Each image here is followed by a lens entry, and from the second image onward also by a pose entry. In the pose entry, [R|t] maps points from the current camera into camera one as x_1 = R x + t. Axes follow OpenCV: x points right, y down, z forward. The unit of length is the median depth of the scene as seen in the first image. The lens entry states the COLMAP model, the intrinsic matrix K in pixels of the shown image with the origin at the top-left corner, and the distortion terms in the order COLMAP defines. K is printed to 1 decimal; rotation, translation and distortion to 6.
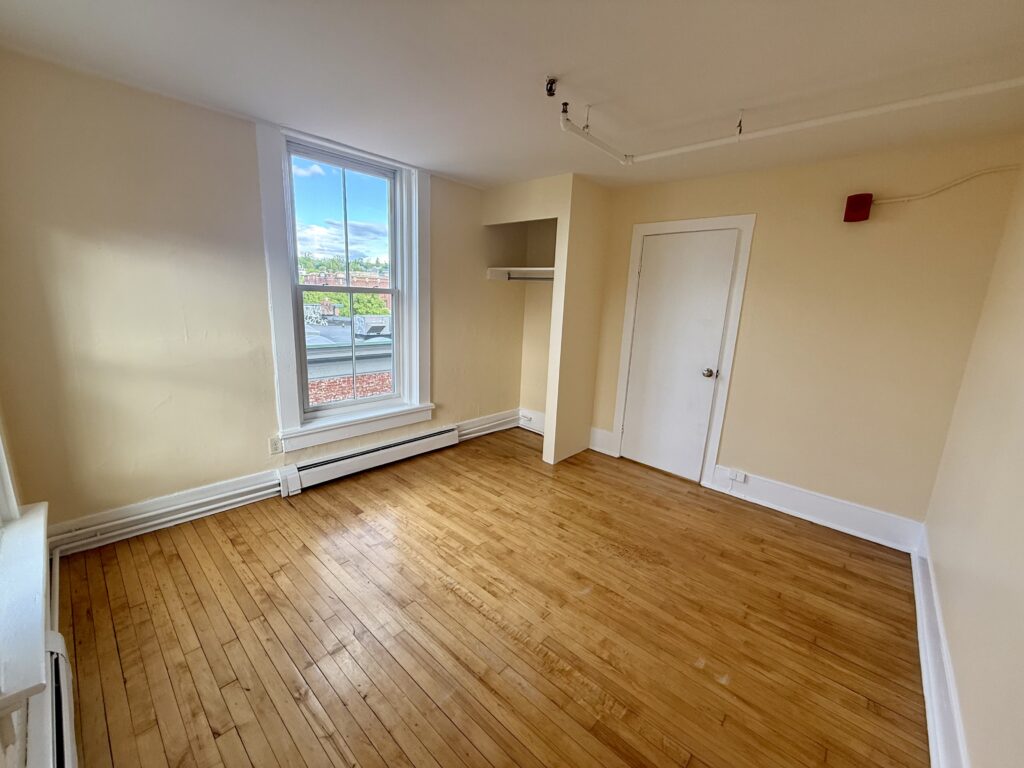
lens RADIAL K [[409.3, 0, 507.7], [0, 409.3, 385.3], [0, 0, 1]] dist [0.000414, -0.000103]
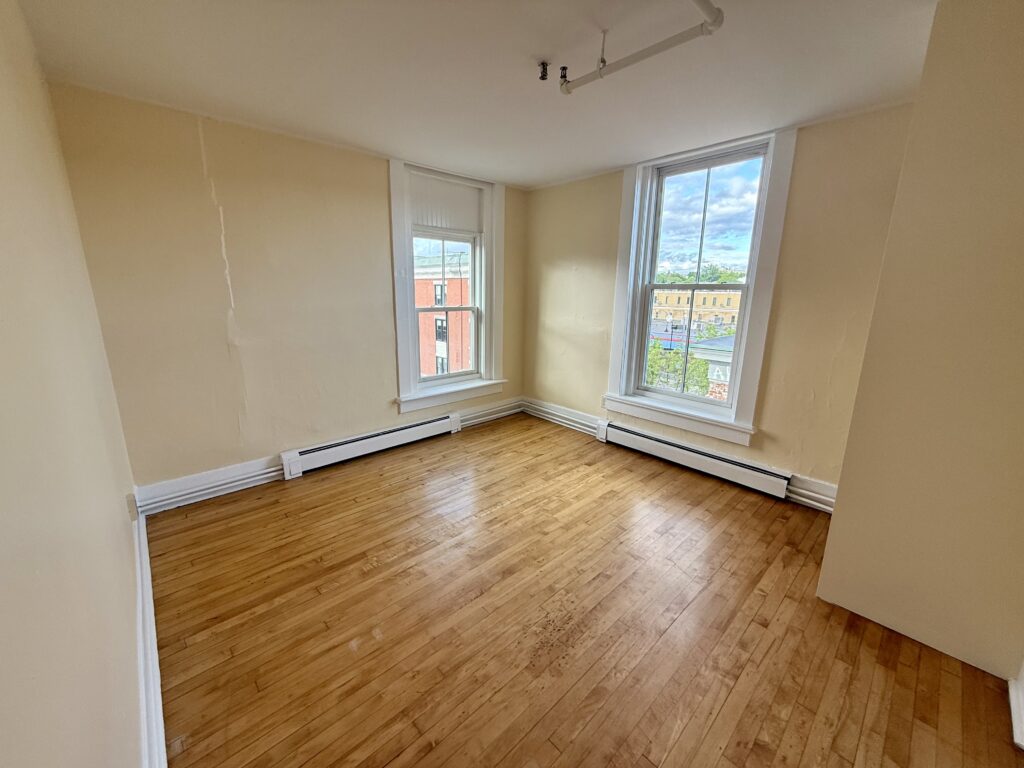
lens RADIAL K [[409.3, 0, 511.6], [0, 409.3, 385.4], [0, 0, 1]] dist [0.000414, -0.000103]
pose [[-0.082378, 0.186812, -0.978936, 0.817054], [-0.227424, 0.952833, 0.200969, -0.114627], [0.970305, 0.239189, -0.036007, 0.750596]]
